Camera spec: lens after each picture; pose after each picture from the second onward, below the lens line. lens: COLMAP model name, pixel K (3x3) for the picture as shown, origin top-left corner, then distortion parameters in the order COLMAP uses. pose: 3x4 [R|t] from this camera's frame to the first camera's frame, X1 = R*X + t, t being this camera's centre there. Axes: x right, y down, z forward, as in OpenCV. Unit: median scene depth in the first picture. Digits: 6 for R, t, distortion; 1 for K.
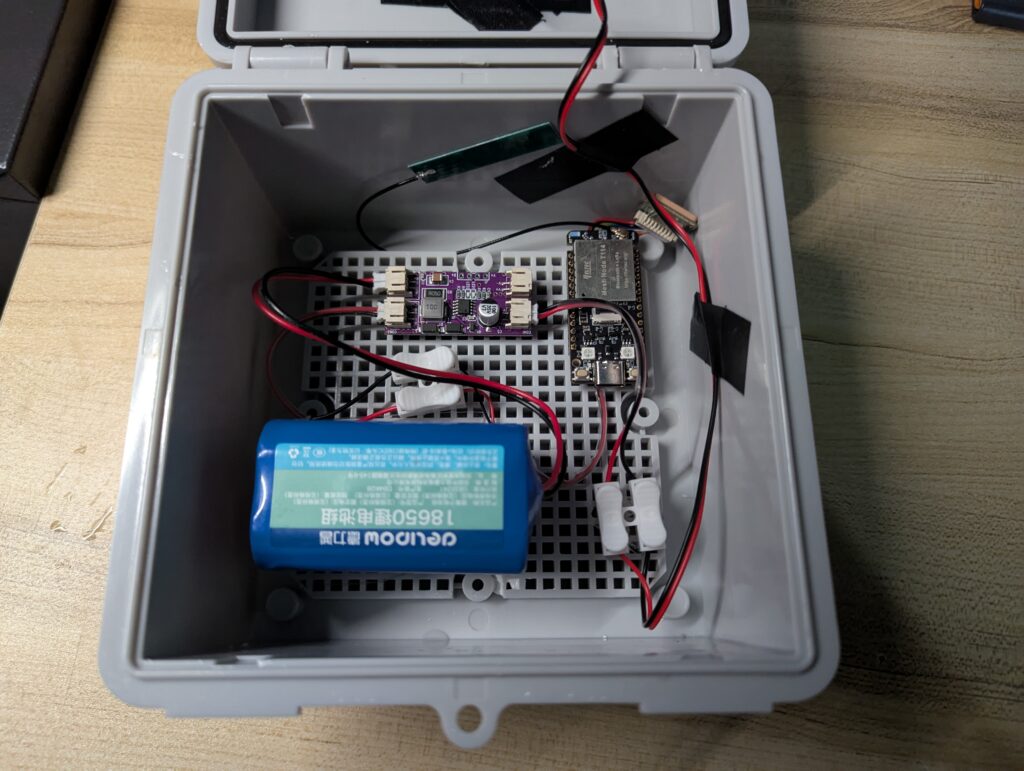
lens RADIAL K [[718.5, 0, 508.3], [0, 718.5, 386.2], [0, 0, 1]] dist [0.005814, -0.009537]
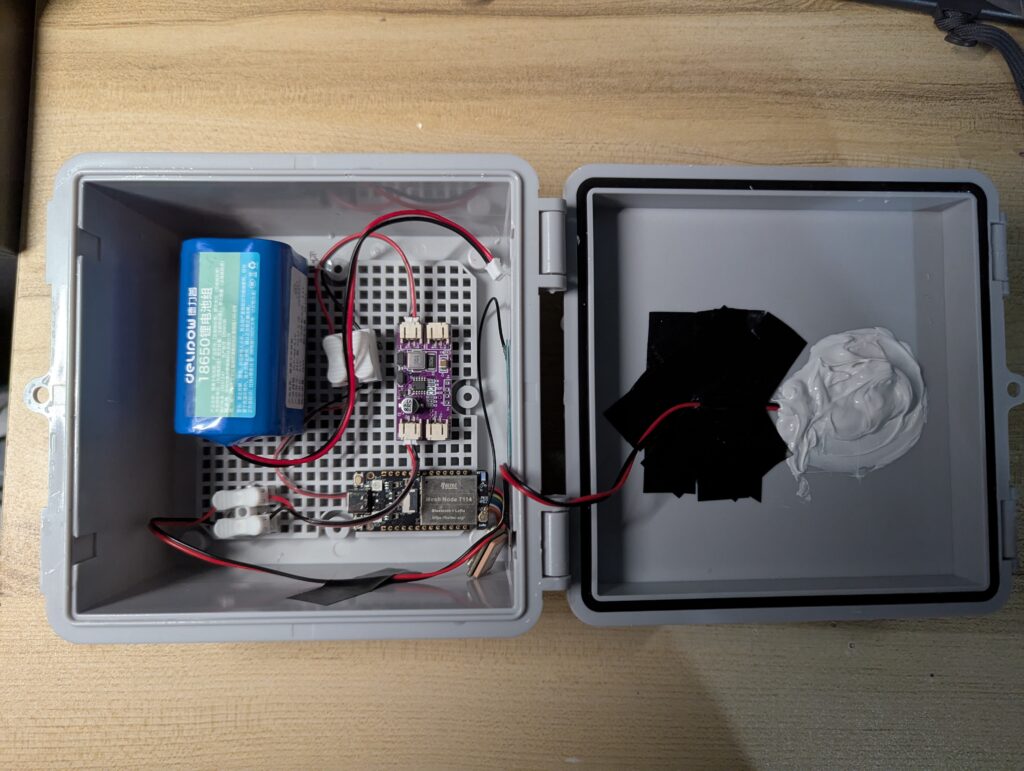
lens RADIAL K [[718.5, 0, 507.2], [0, 718.5, 385.2], [0, 0, 1]] dist [0.005814, -0.009537]
pose [[0.008318, 0.997702, -0.067242, 0.029066], [-0.977892, 0.022167, 0.207932, -0.671515], [0.208944, 0.064026, 0.975829, -0.233883]]
